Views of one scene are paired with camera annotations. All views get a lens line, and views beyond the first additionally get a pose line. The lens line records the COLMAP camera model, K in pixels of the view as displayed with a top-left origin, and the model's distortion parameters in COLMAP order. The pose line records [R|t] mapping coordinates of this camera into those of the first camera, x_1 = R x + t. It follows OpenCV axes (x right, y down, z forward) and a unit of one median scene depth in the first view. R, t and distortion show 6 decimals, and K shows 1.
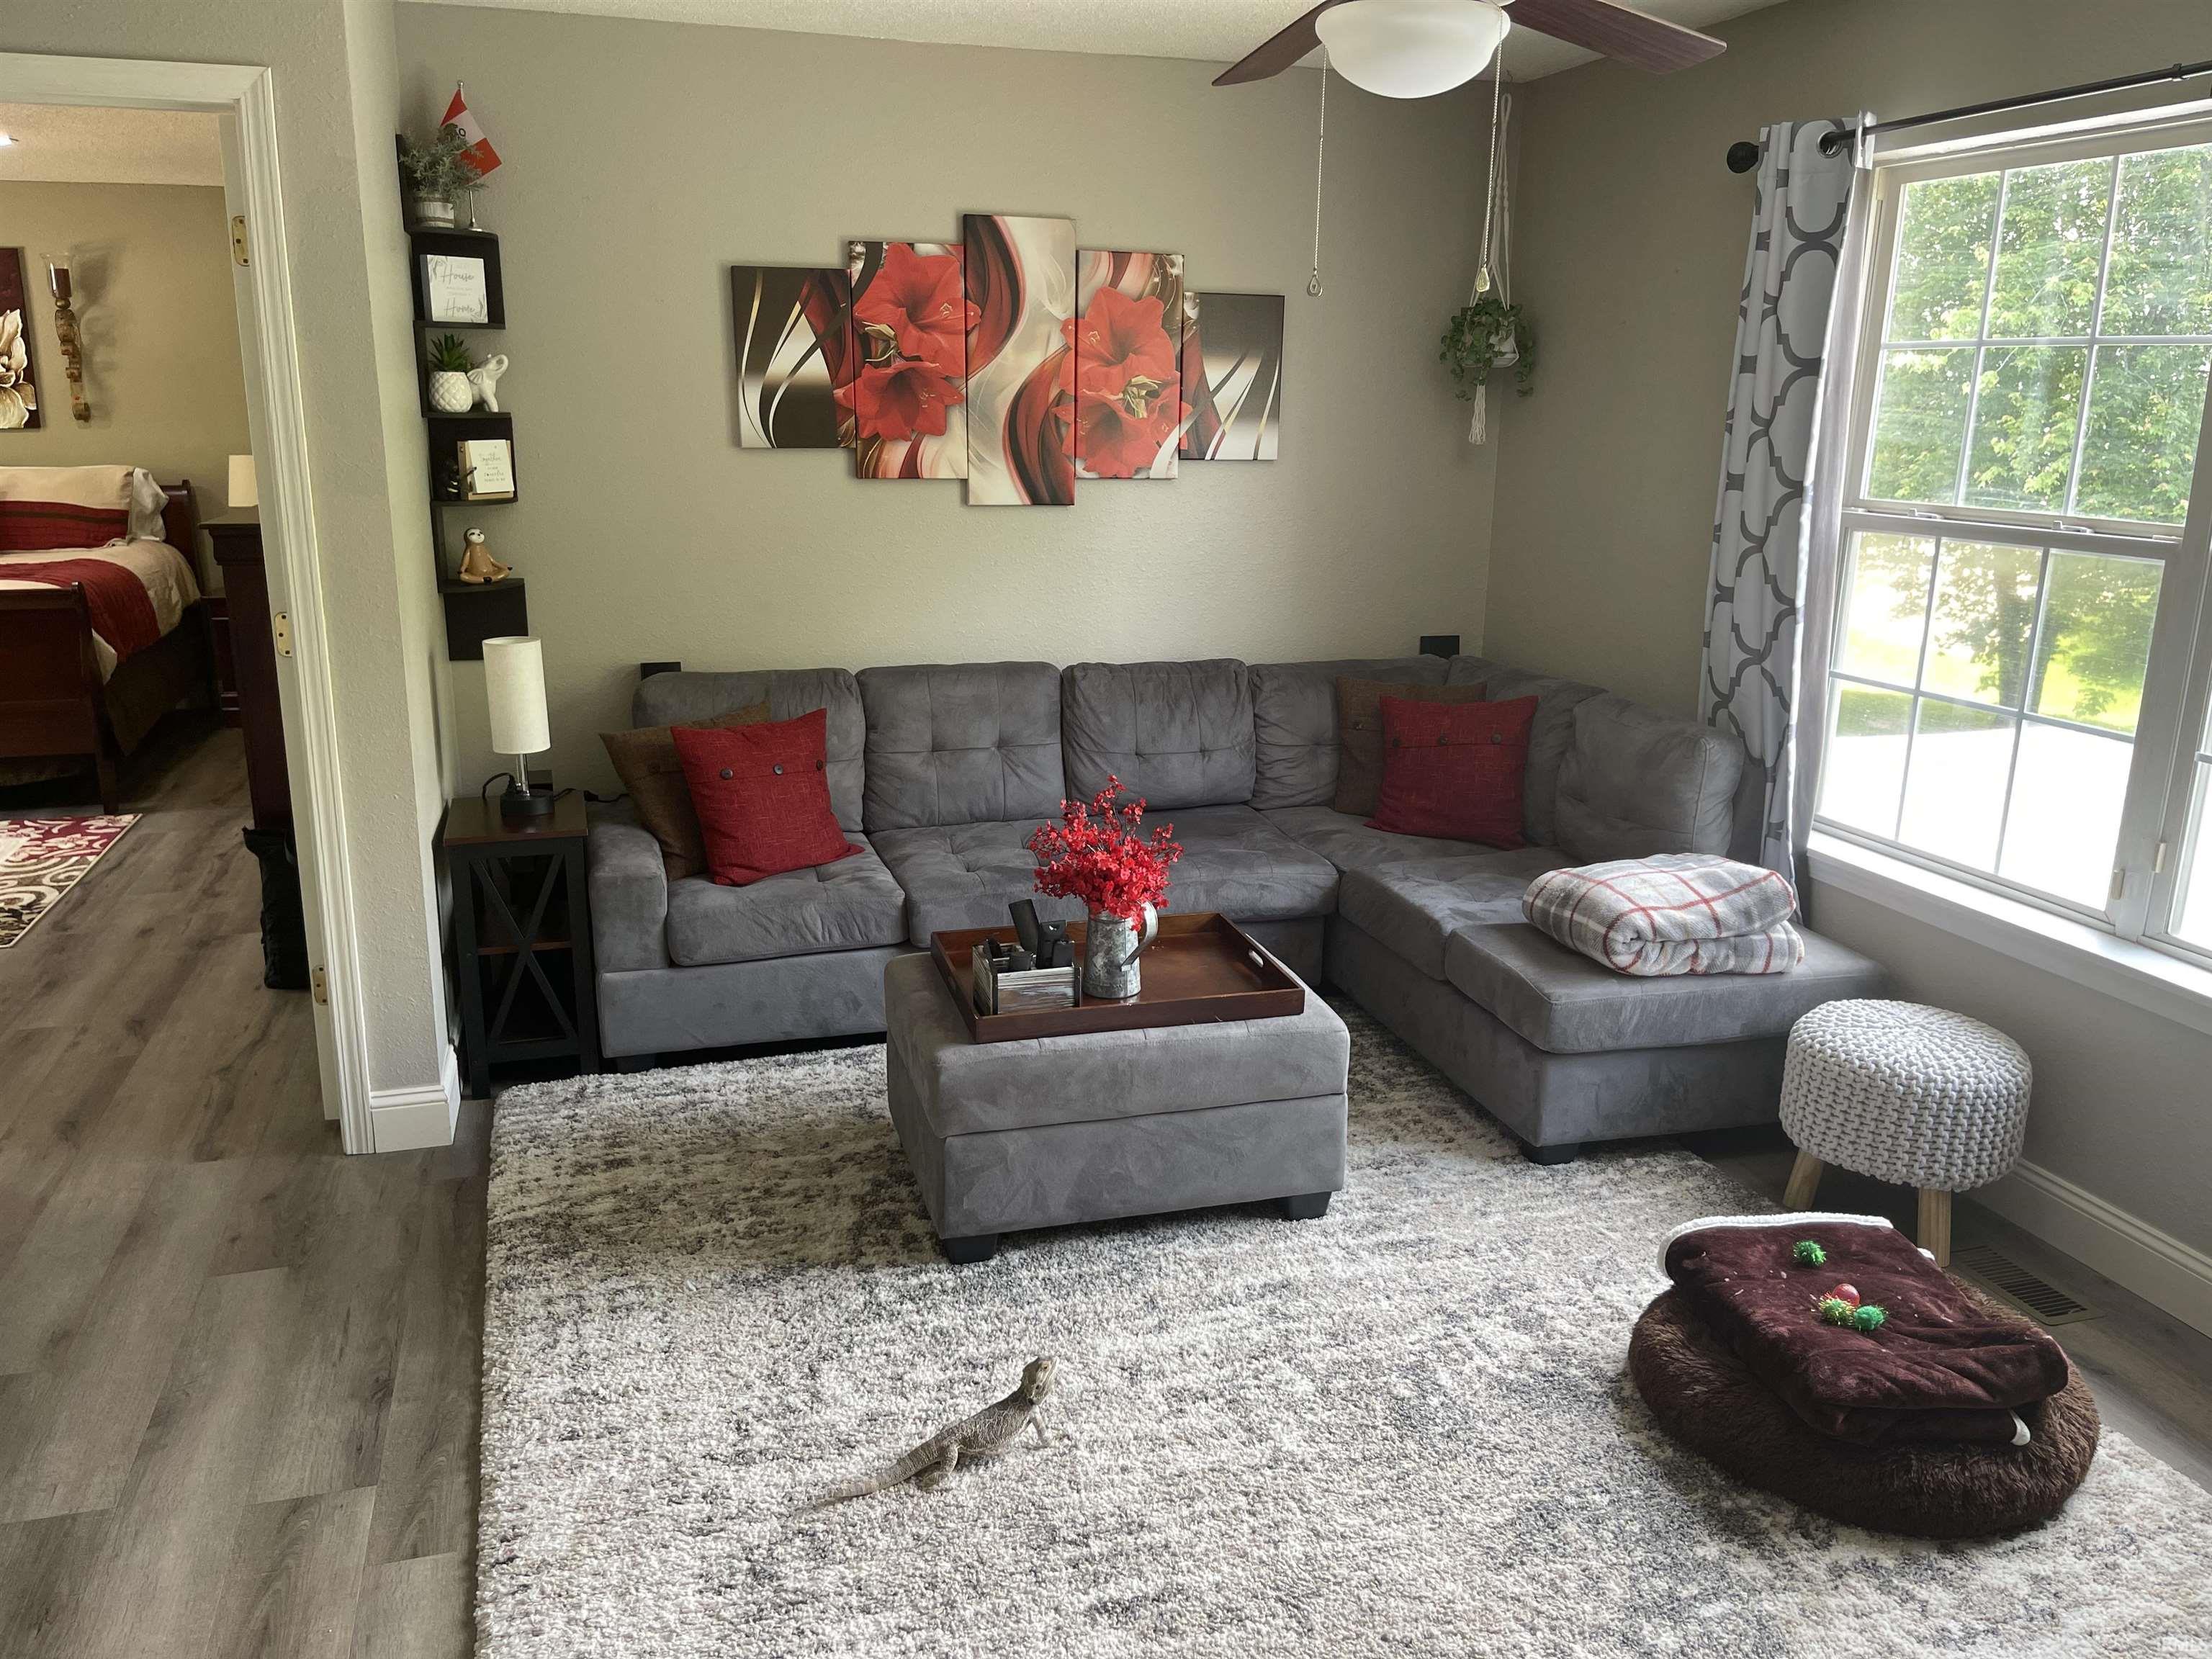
lens RADIAL K [[1678.0, 0, 1106.0], [0, 1678.0, 829.5], [0, 0, 1]] dist [0.078702, -0.117037]
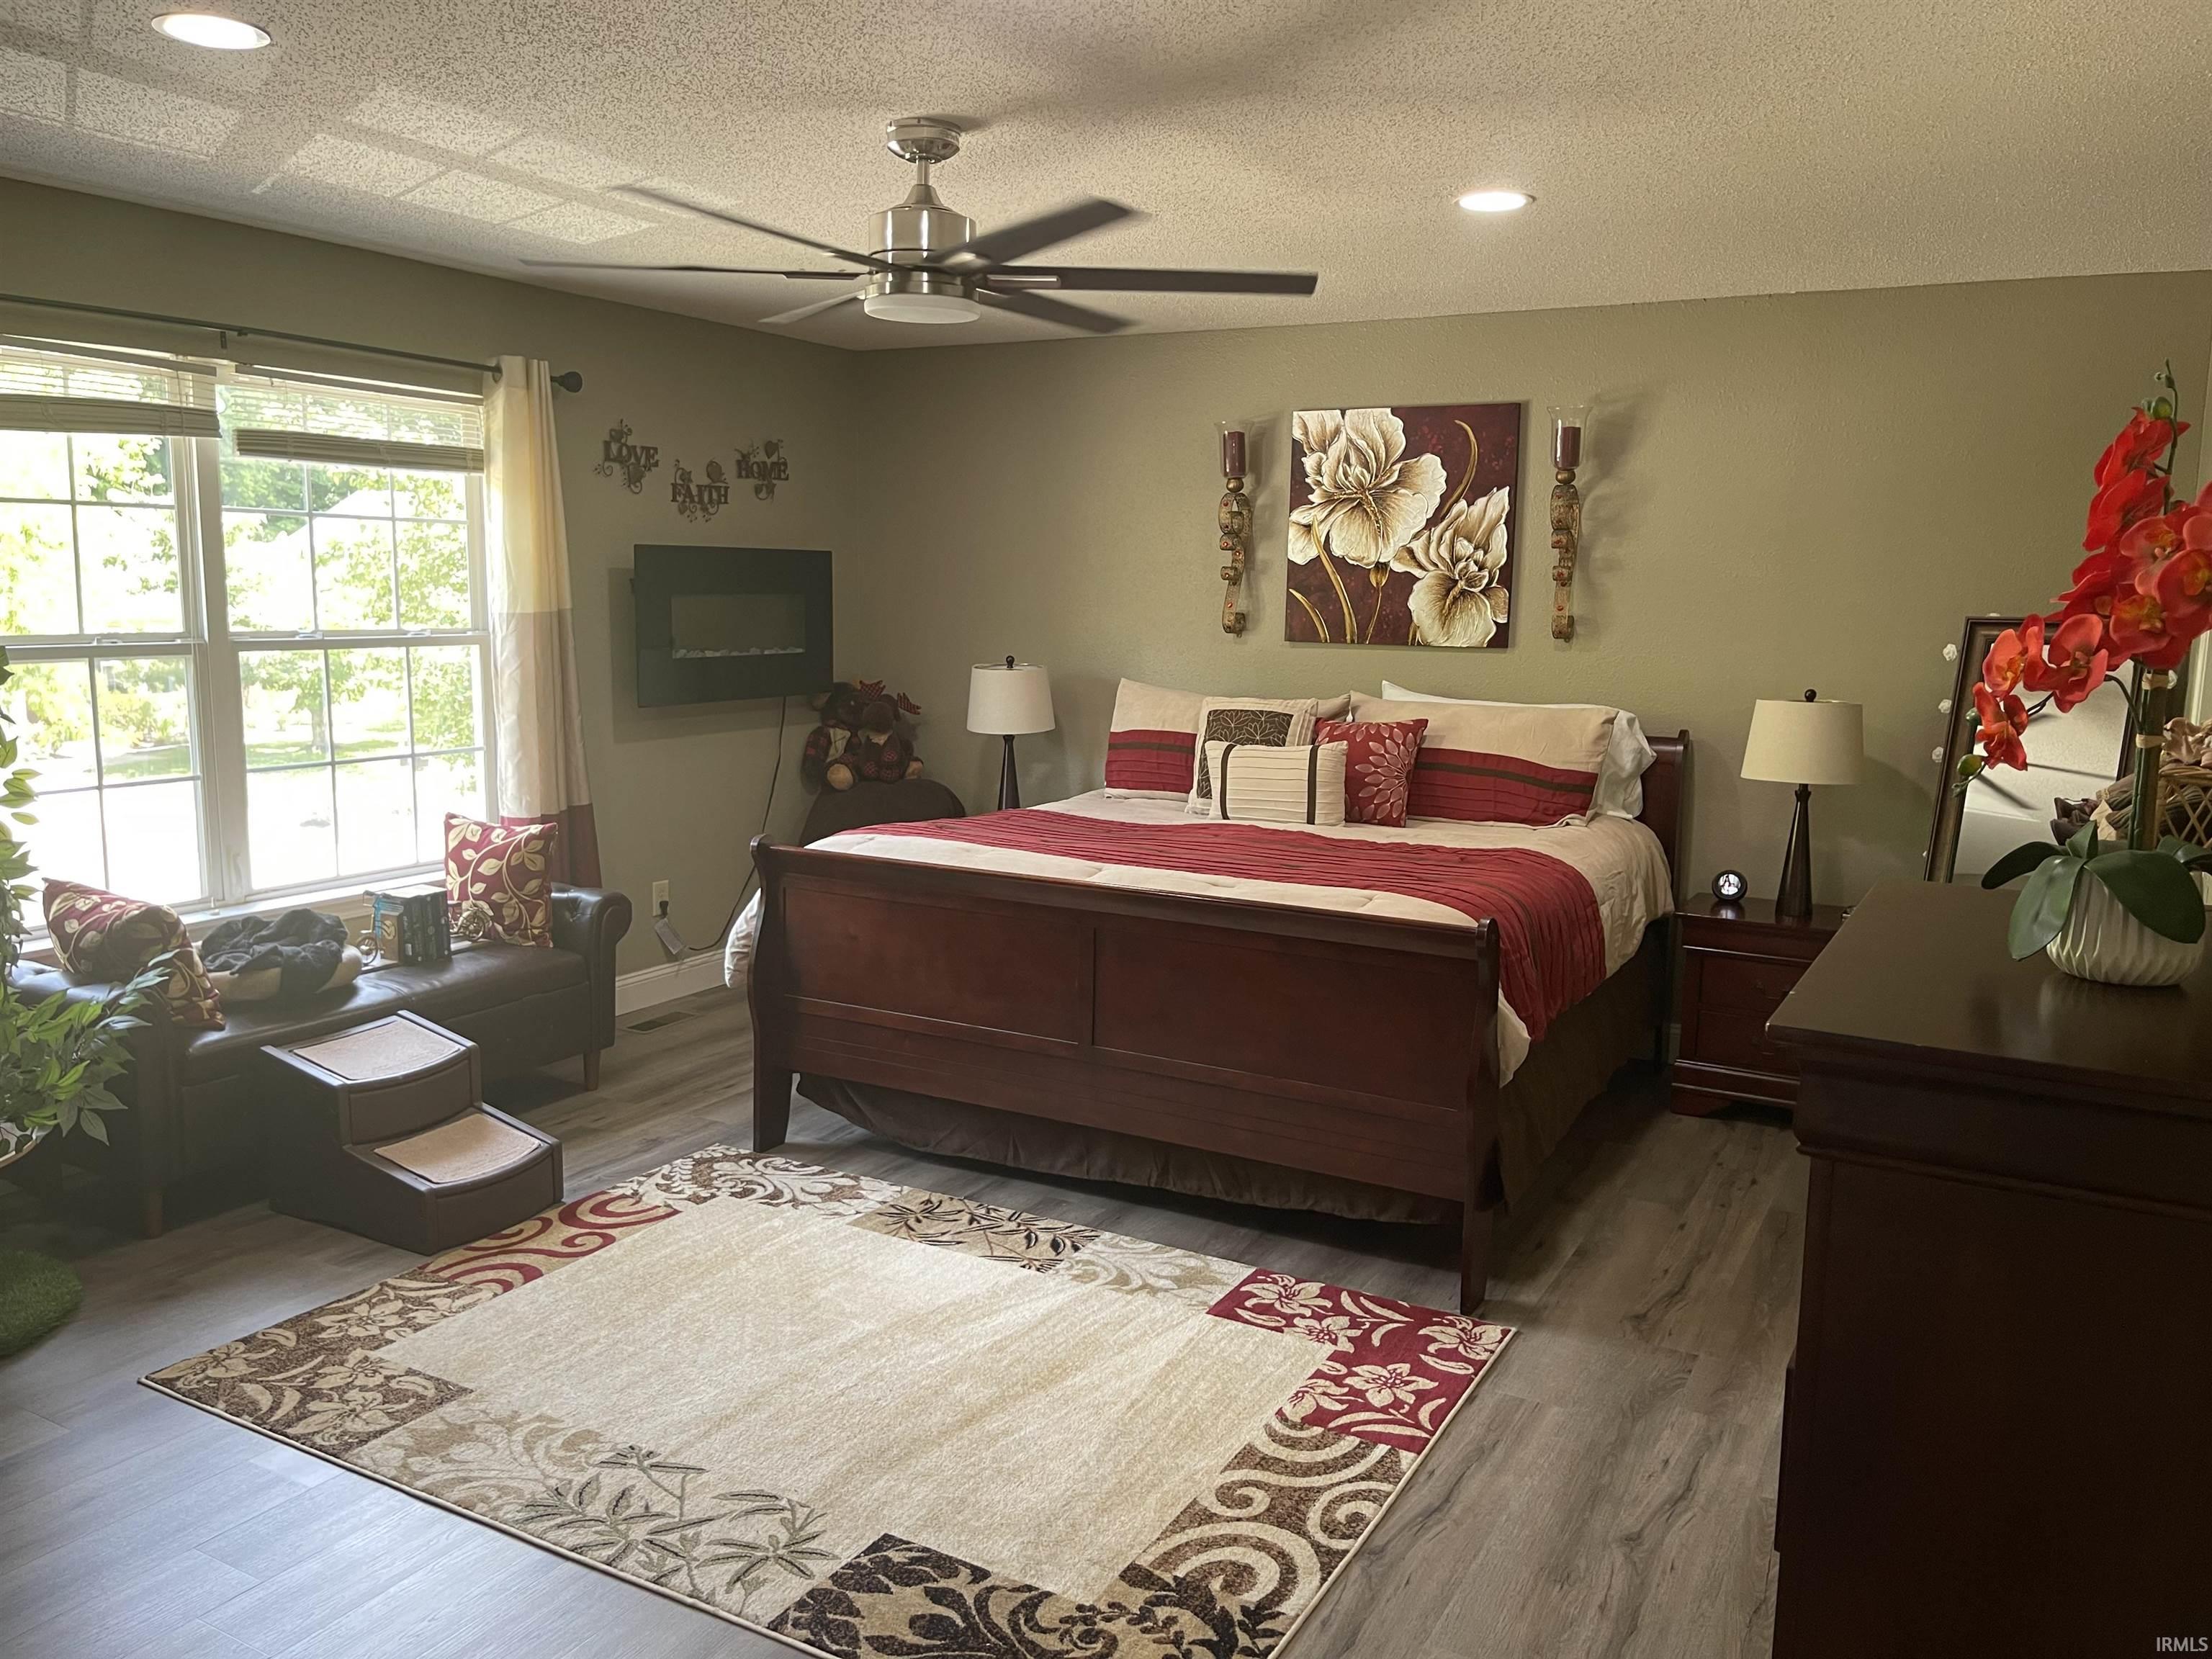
lens RADIAL K [[1678.0, 0, 1106.0], [0, 1678.0, 829.5], [0, 0, 1]] dist [0.078702, -0.117037]
pose [[0.691201, 0.110184, -0.714214, -0.257368], [-0.192824, 0.980597, -0.035331, -0.117516], [0.696463, 0.162139, 0.699036, 0.449032]]
